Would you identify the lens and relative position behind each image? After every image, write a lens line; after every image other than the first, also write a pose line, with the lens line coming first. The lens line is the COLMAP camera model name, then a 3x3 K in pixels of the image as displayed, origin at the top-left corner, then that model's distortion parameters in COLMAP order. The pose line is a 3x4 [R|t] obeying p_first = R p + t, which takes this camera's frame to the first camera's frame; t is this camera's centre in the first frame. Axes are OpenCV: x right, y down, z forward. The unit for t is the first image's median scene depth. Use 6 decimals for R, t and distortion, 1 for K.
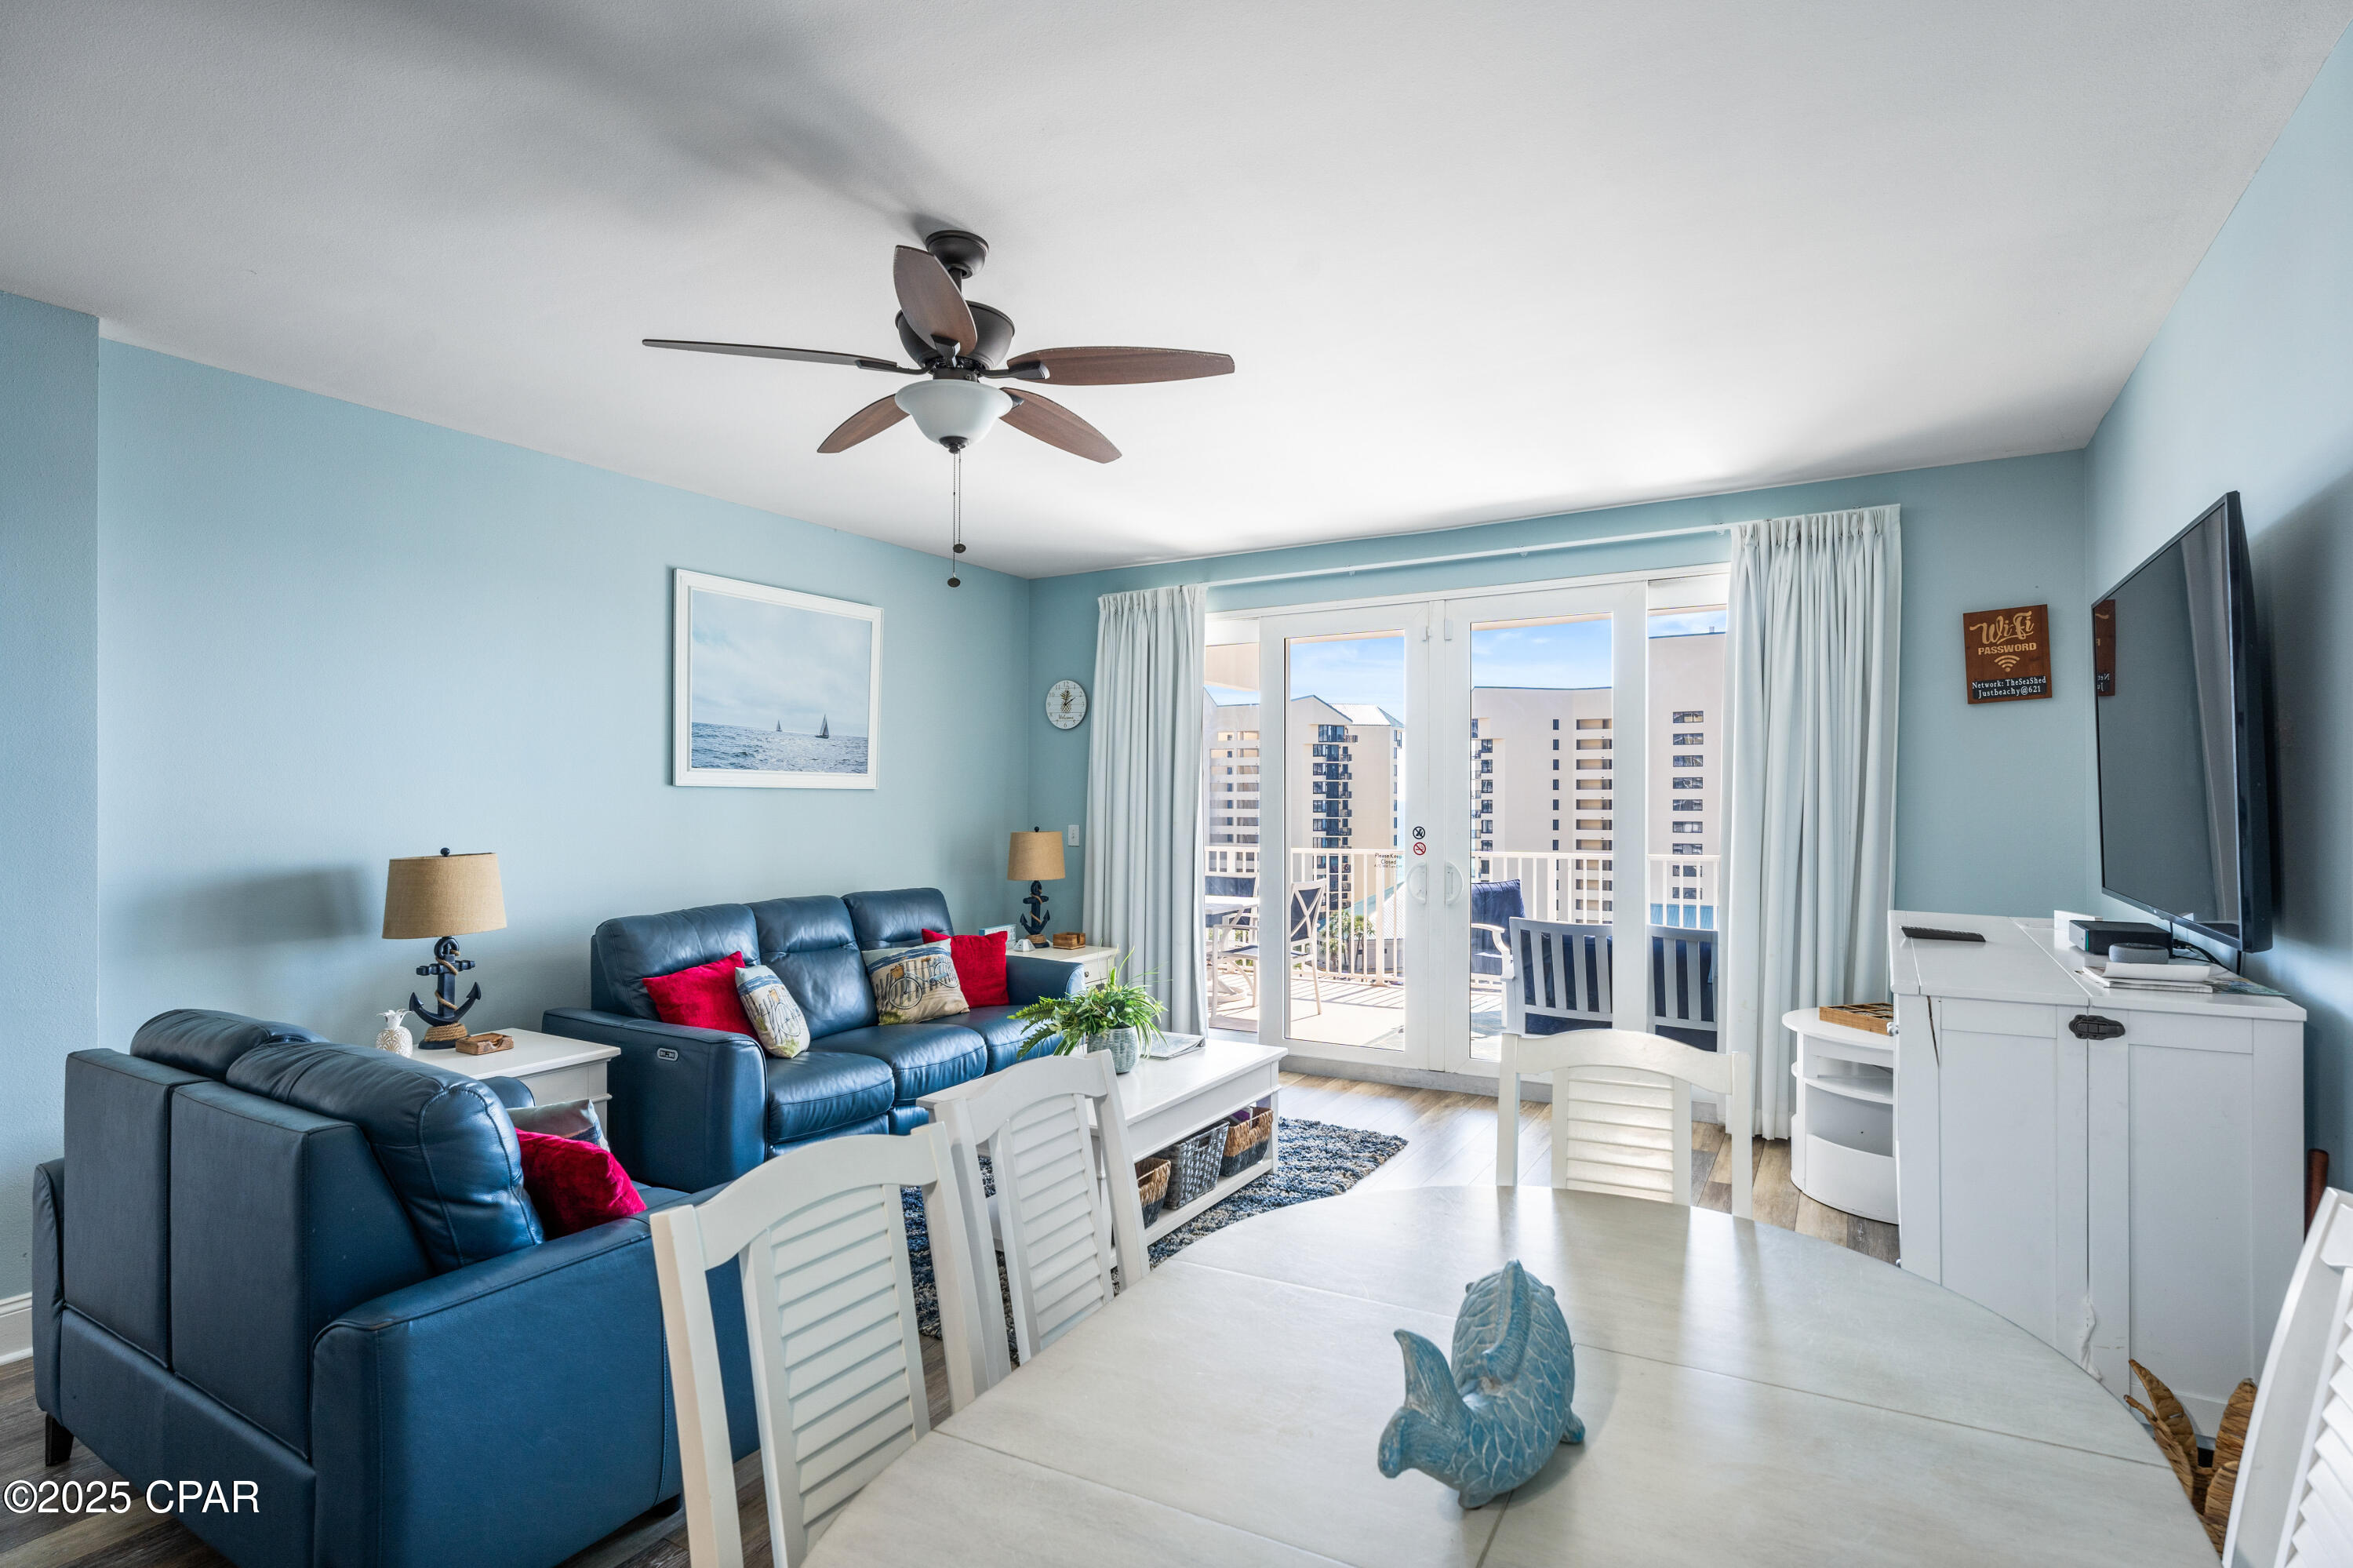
lens RADIAL K [[1165.3, 0, 1166.4], [0, 1165.3, 790.2], [0, 0, 1]] dist [-0.005757, 0.002470]
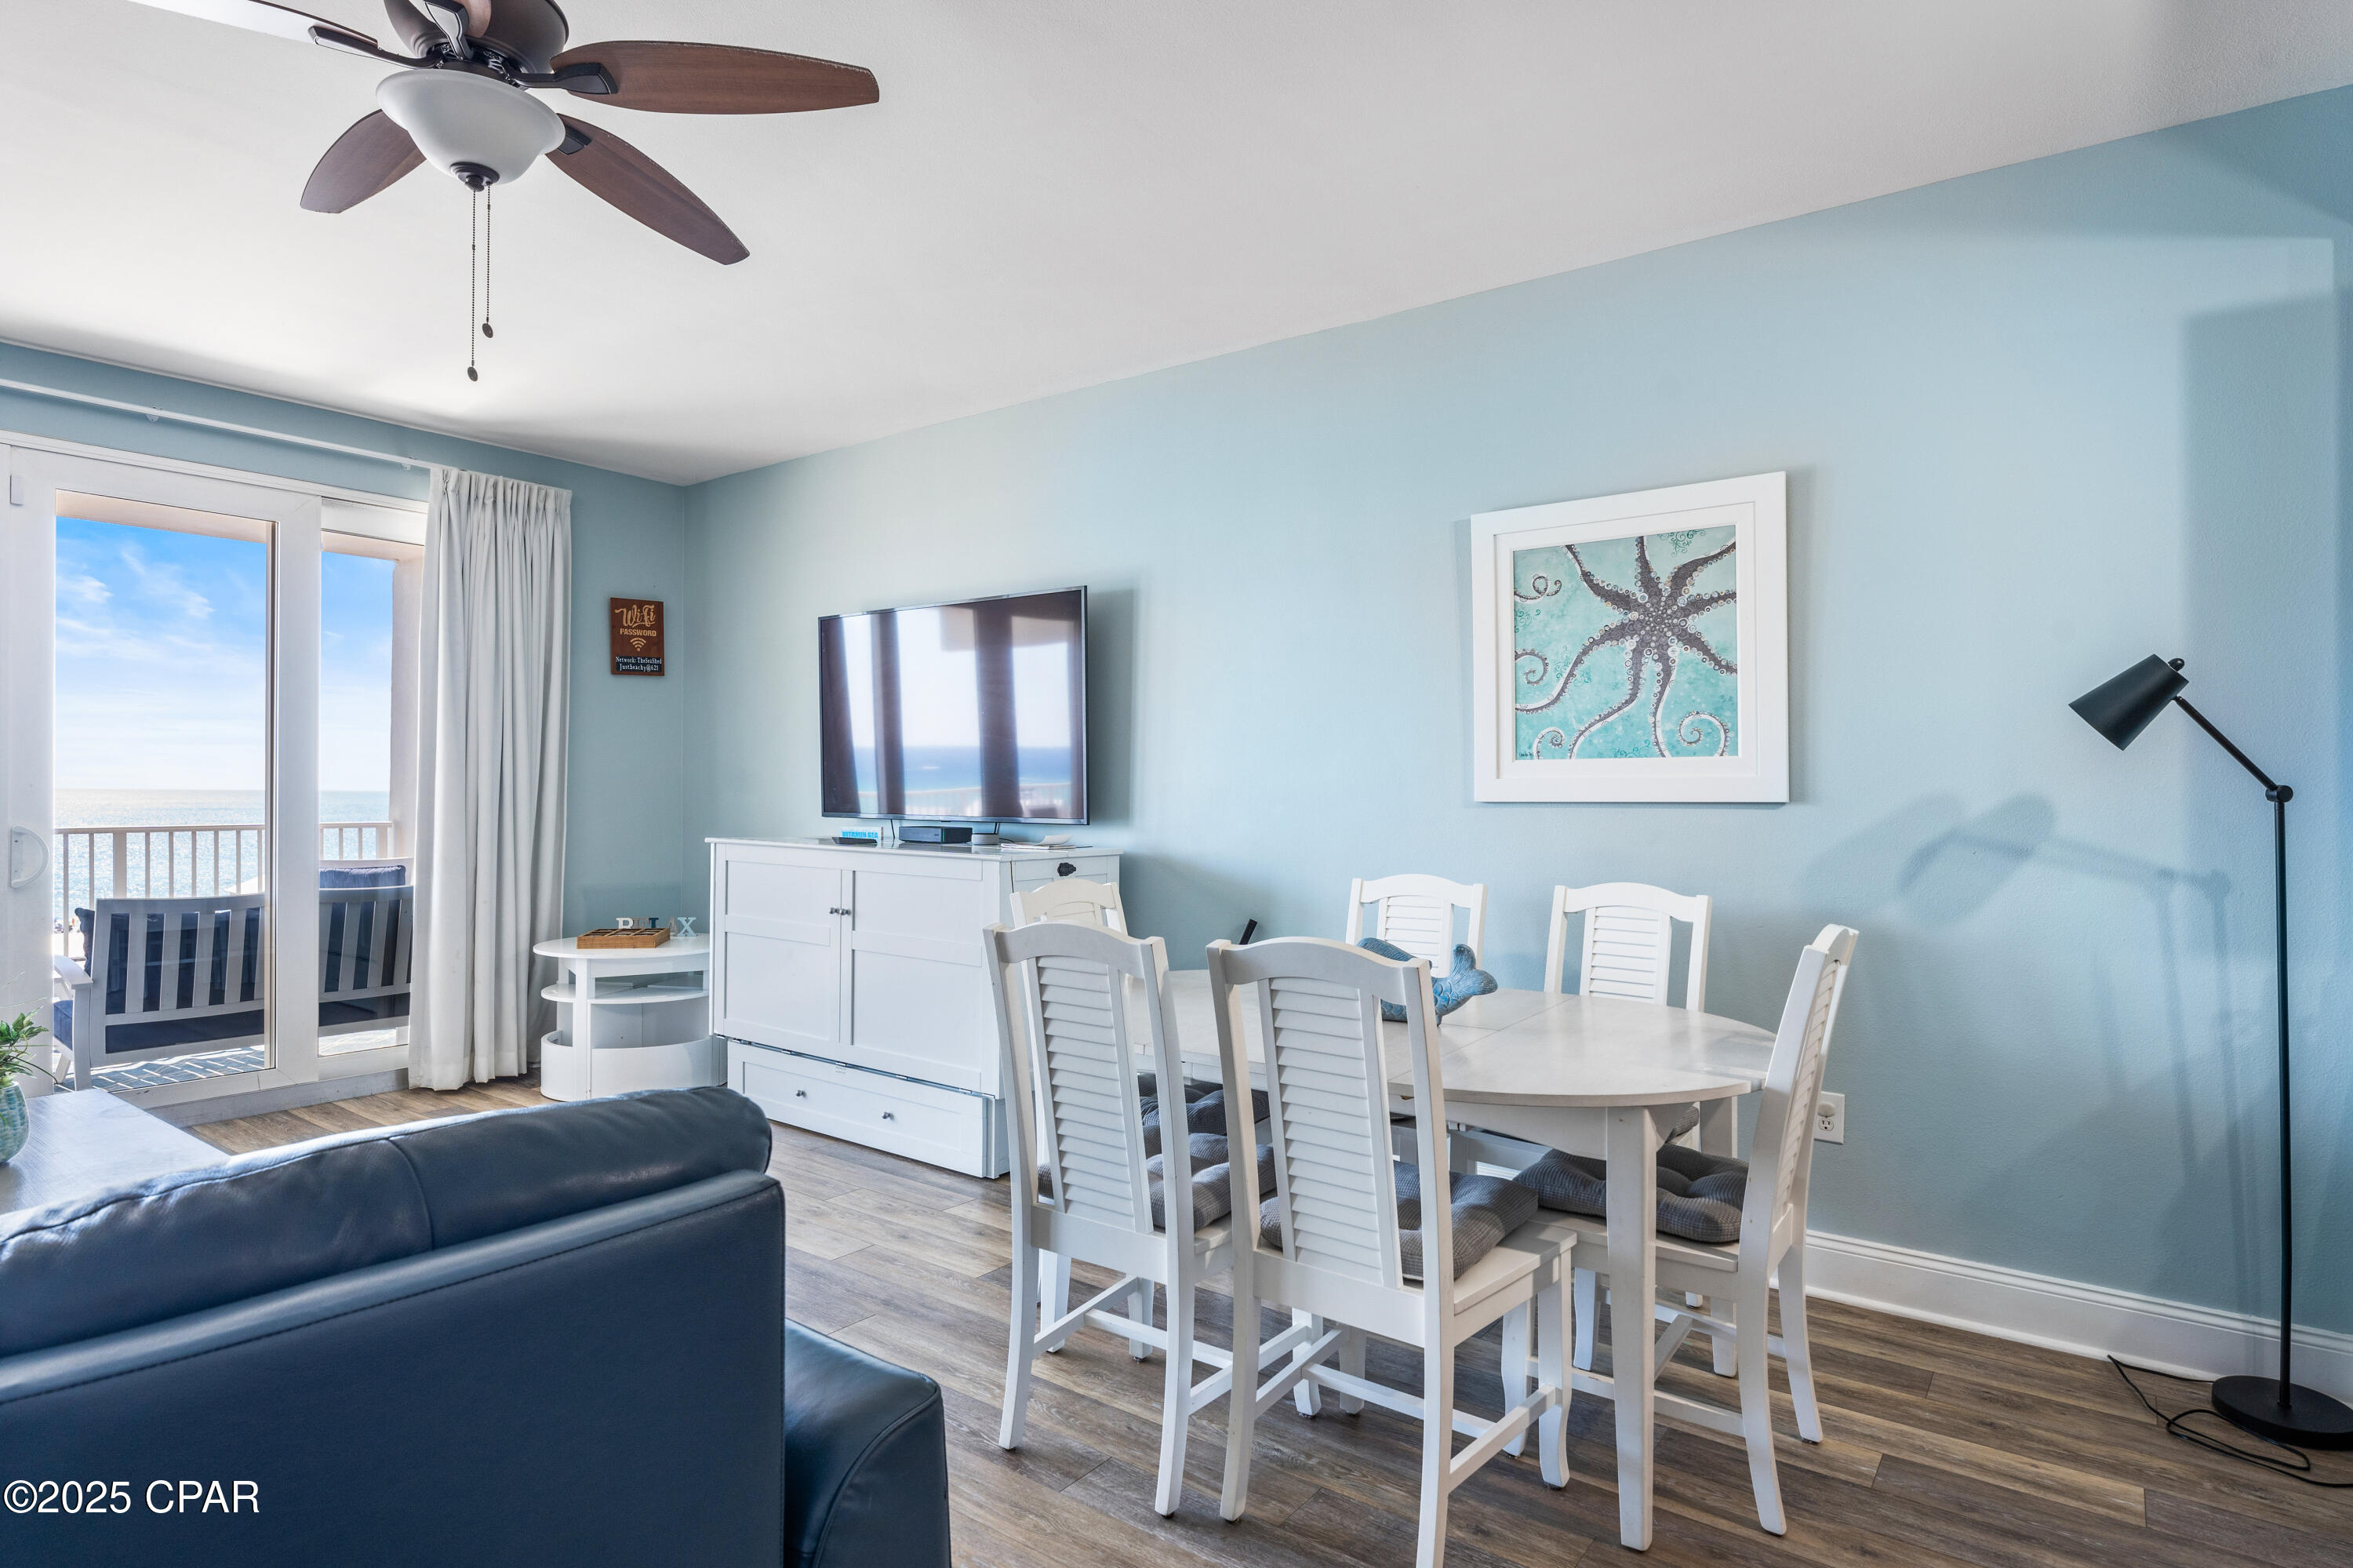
lens RADIAL K [[1256.4, 0, 1181.0], [0, 1256.4, 796.4], [0, 0, 1]] dist [-0.008463, 0.000310]
pose [[0.096409, 0.000014, 0.995342, -0.487261], [-0.015037, 0.999886, 0.001442, 0.036750], [-0.995228, -0.015106, 0.096399, 0.272746]]
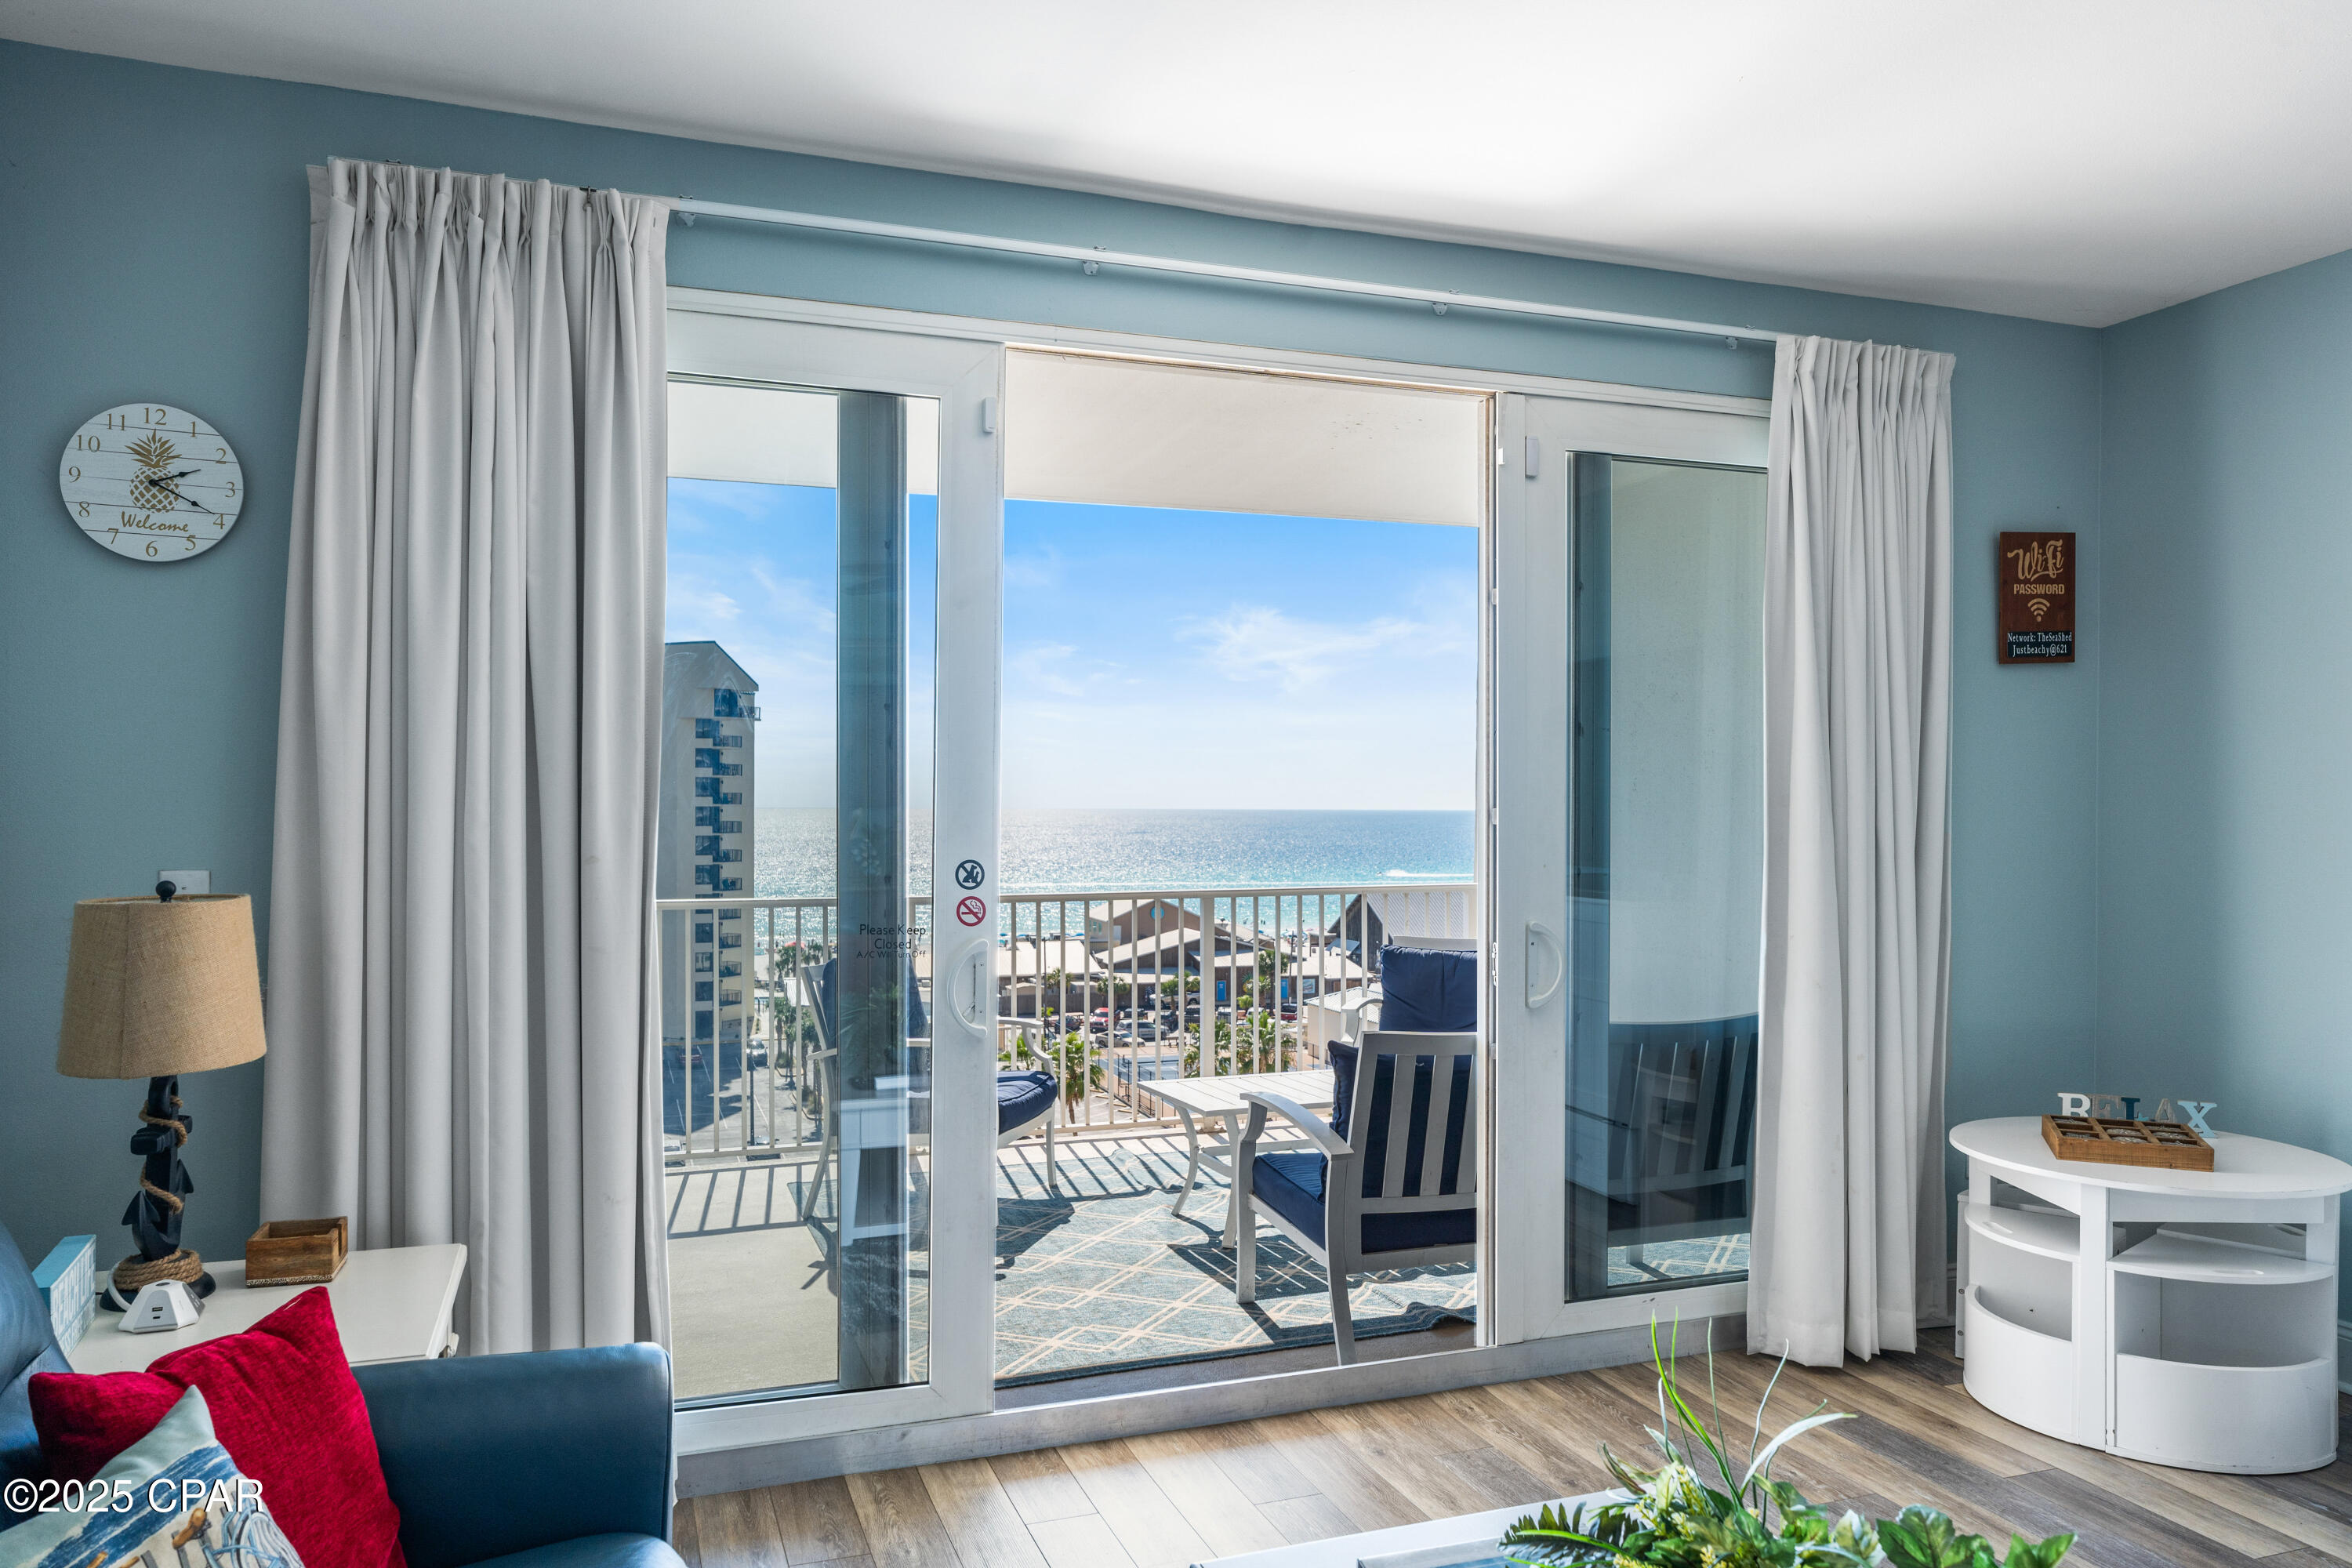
lens RADIAL K [[1602.9, 0, 1169.8], [0, 1602.9, 815.7], [0, 0, 1]] dist [0.002152, 0.002454]
pose [[0.634806, -0.000899, 0.772671, -0.334261], [-0.009995, 0.999906, 0.009376, 0.011176], [-0.772607, -0.013675, 0.634737, 0.713397]]
